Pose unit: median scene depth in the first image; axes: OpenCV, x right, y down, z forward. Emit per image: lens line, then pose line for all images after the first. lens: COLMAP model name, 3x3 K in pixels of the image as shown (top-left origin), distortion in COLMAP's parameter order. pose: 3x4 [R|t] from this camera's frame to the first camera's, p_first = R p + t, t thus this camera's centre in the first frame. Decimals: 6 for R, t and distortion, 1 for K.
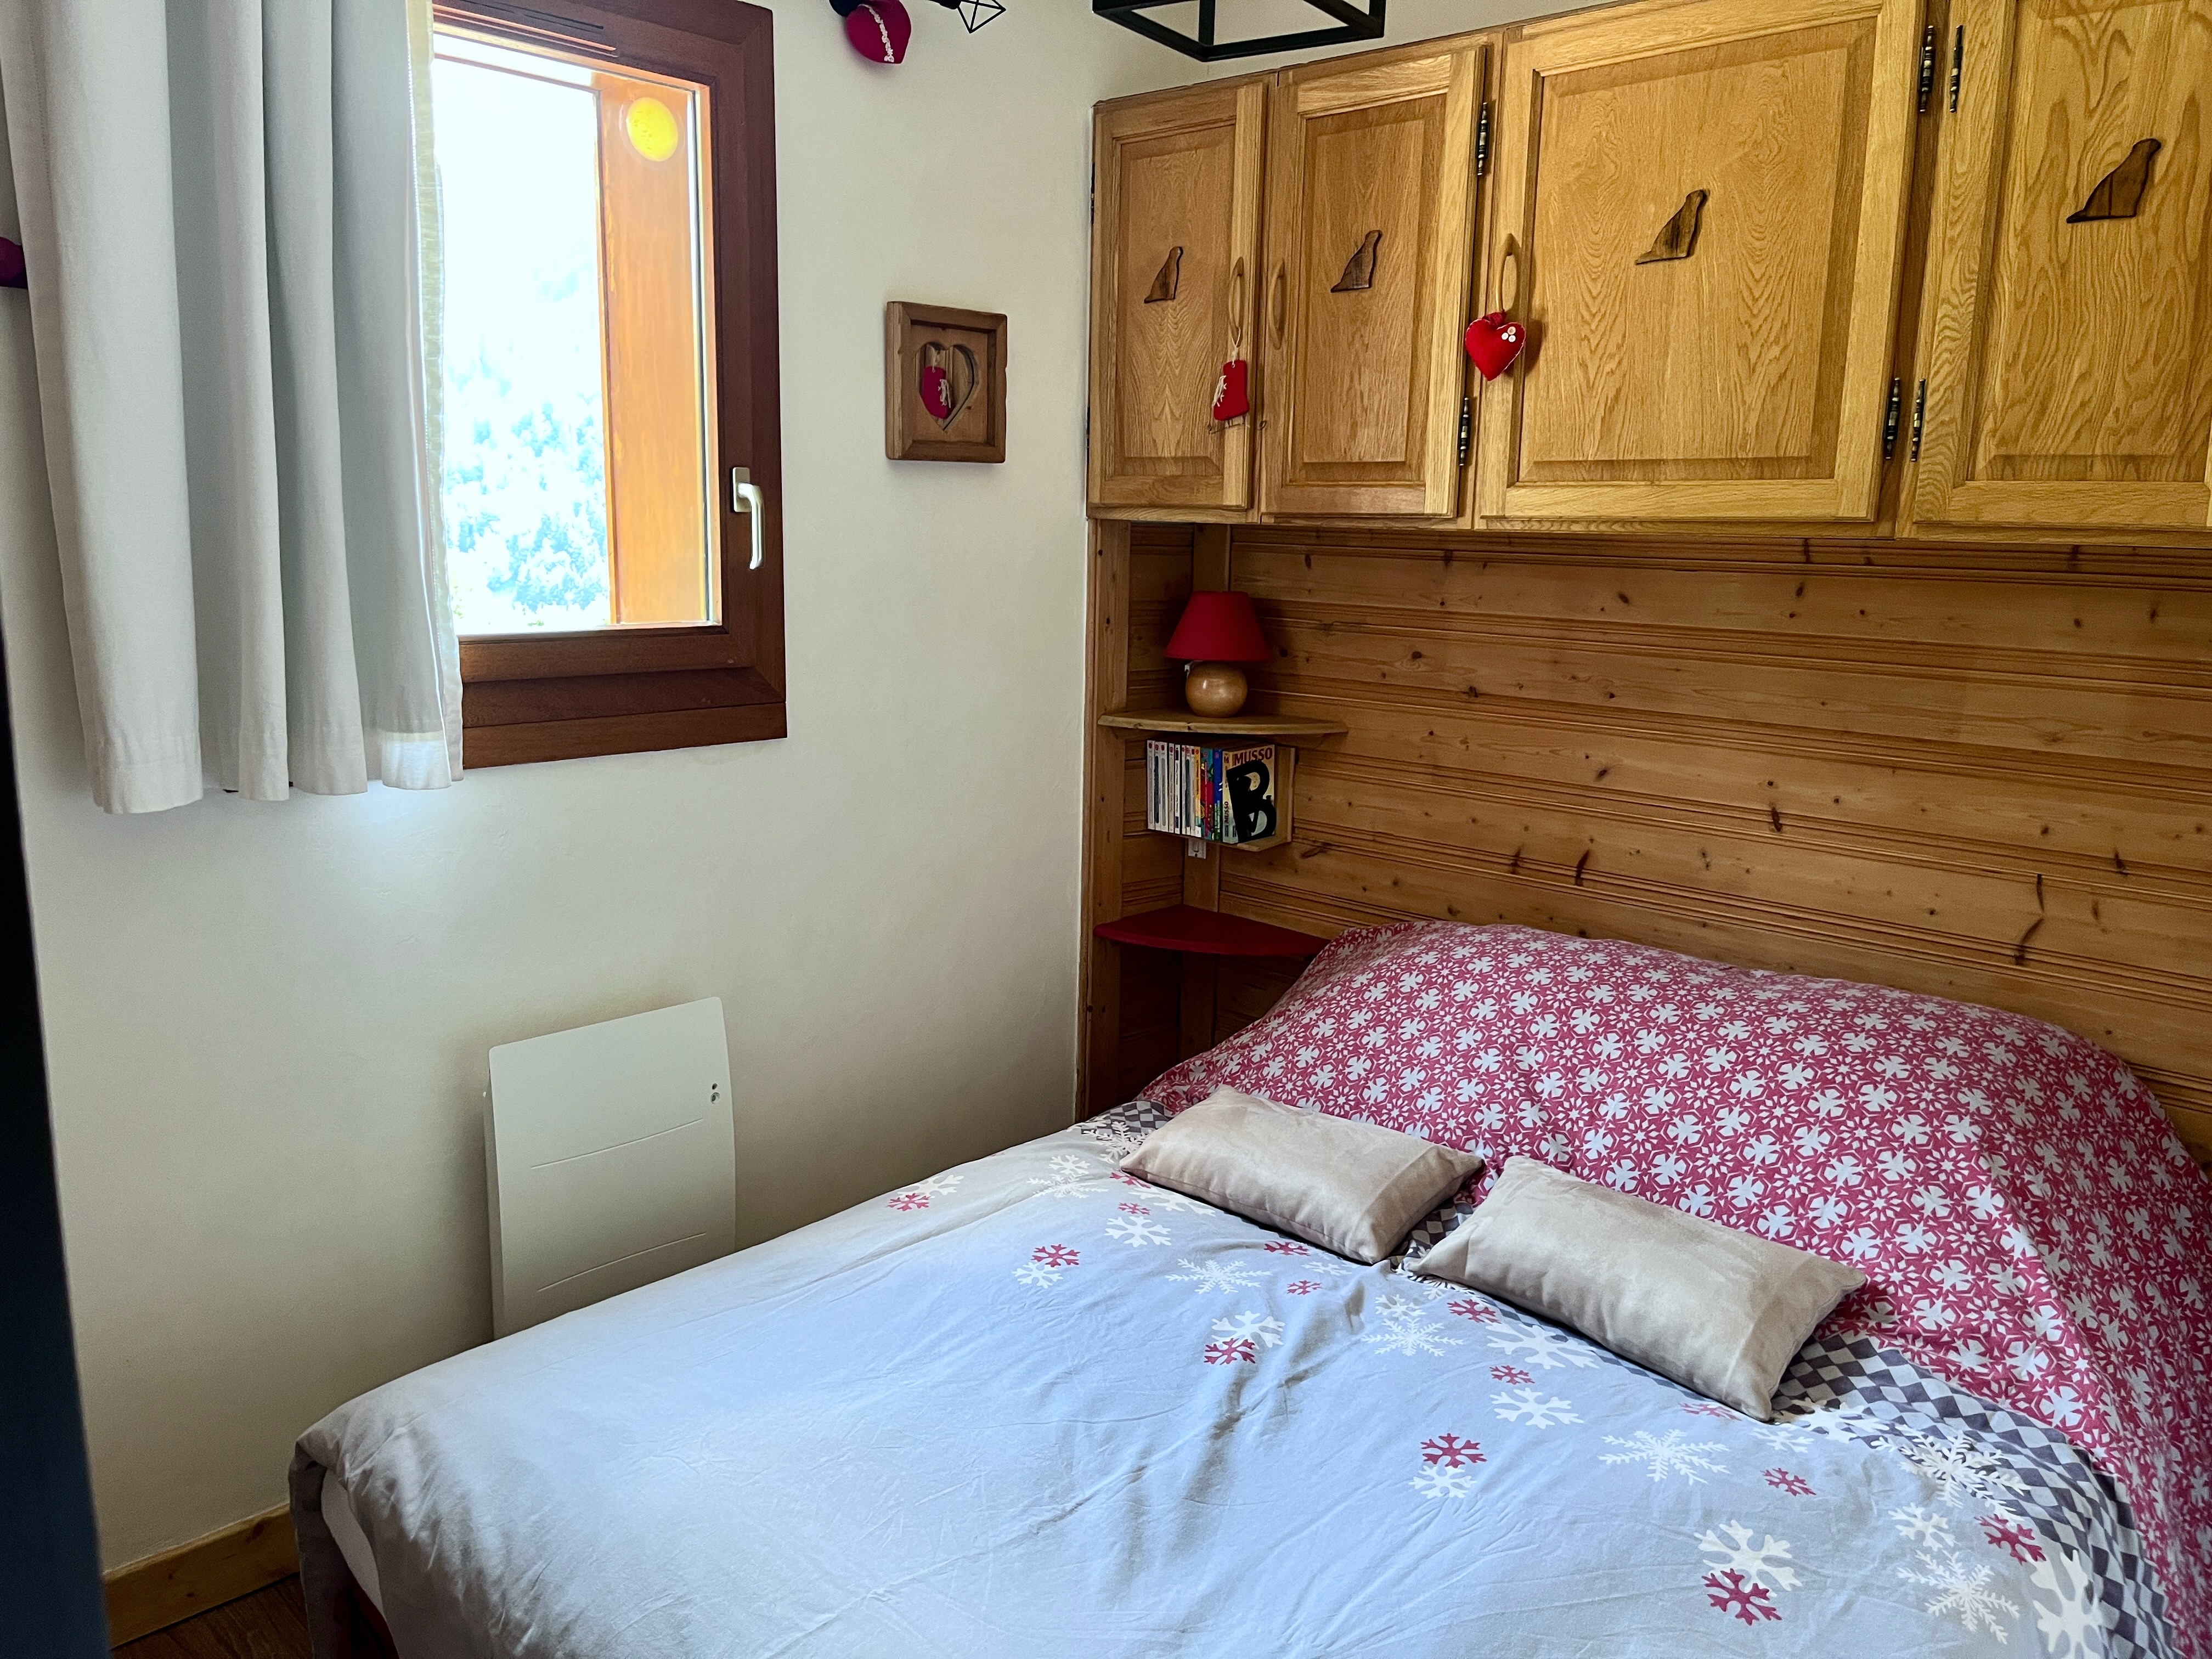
lens RADIAL K [[1648.1, 0, 1088.7], [0, 1648.1, 821.9], [0, 0, 1]] dist [0.052492, -0.080153]
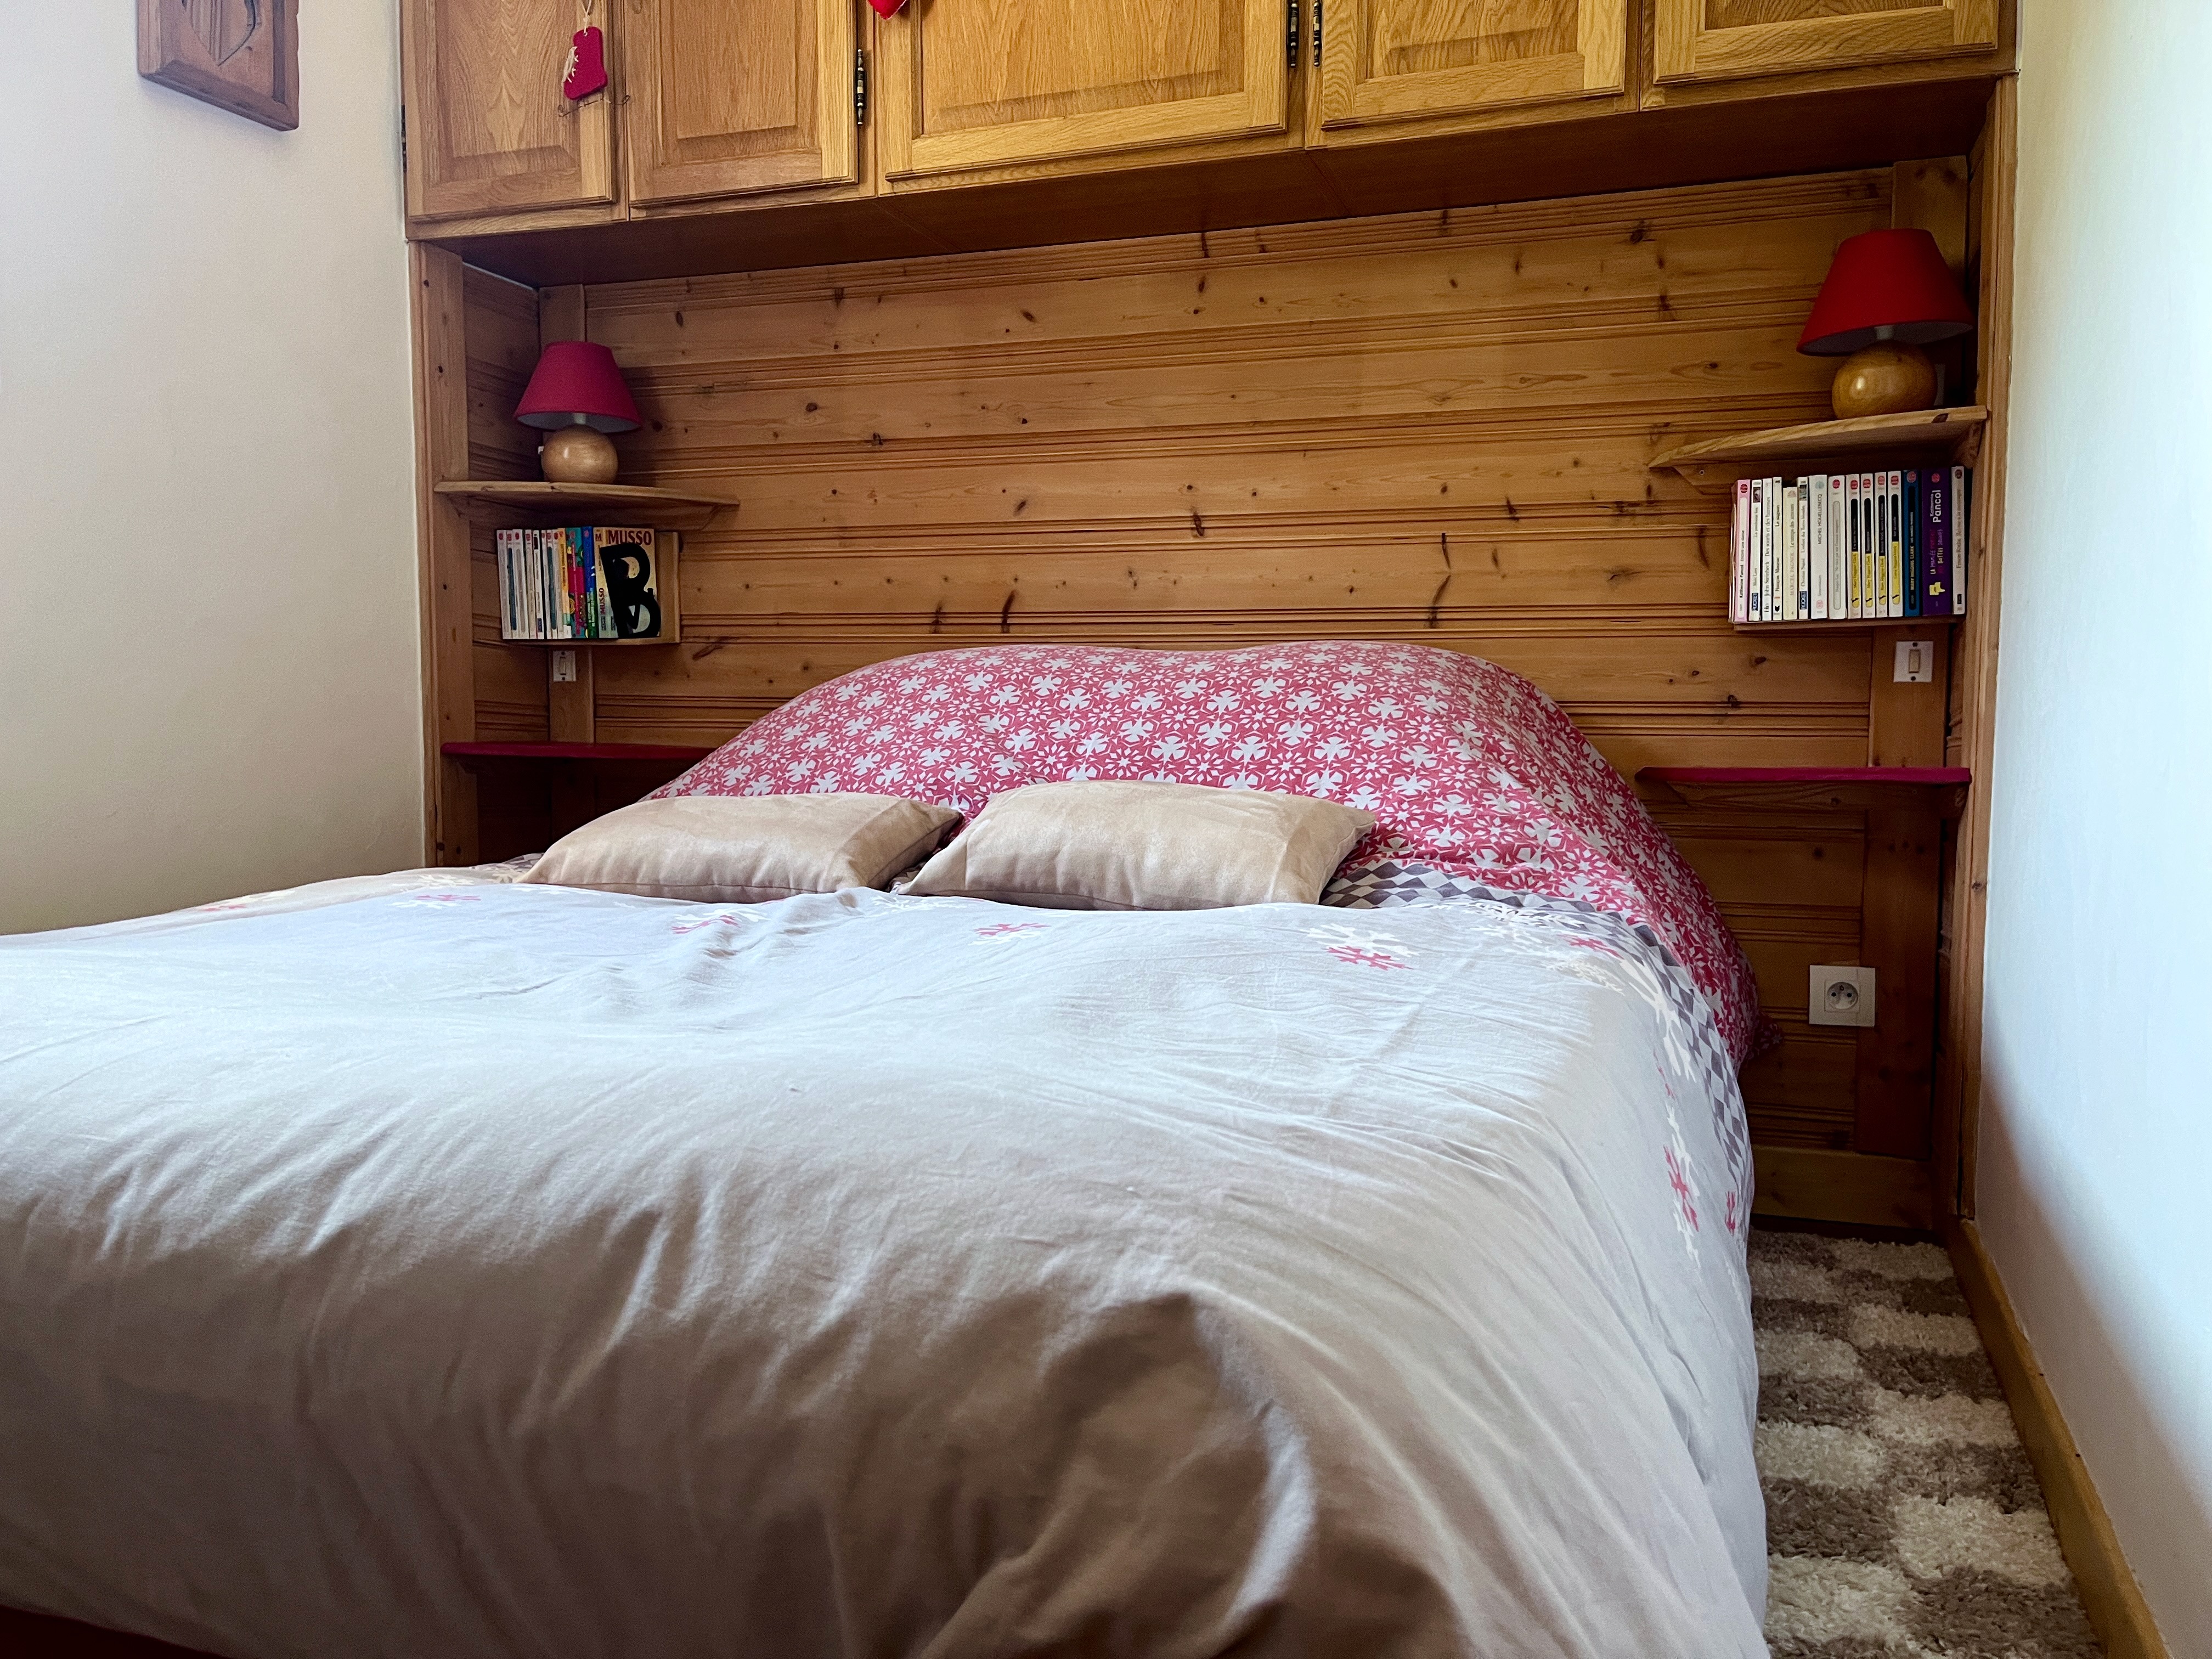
lens RADIAL K [[1668.5, 0, 1106.0], [0, 1668.5, 829.5], [0, 0, 1]] dist [0.043896, -0.069570]
pose [[0.913597, -0.047593, 0.403826, -0.043935], [0.088412, 0.992617, -0.083033, 0.265919], [-0.396893, 0.111562, 0.911060, 0.149609]]
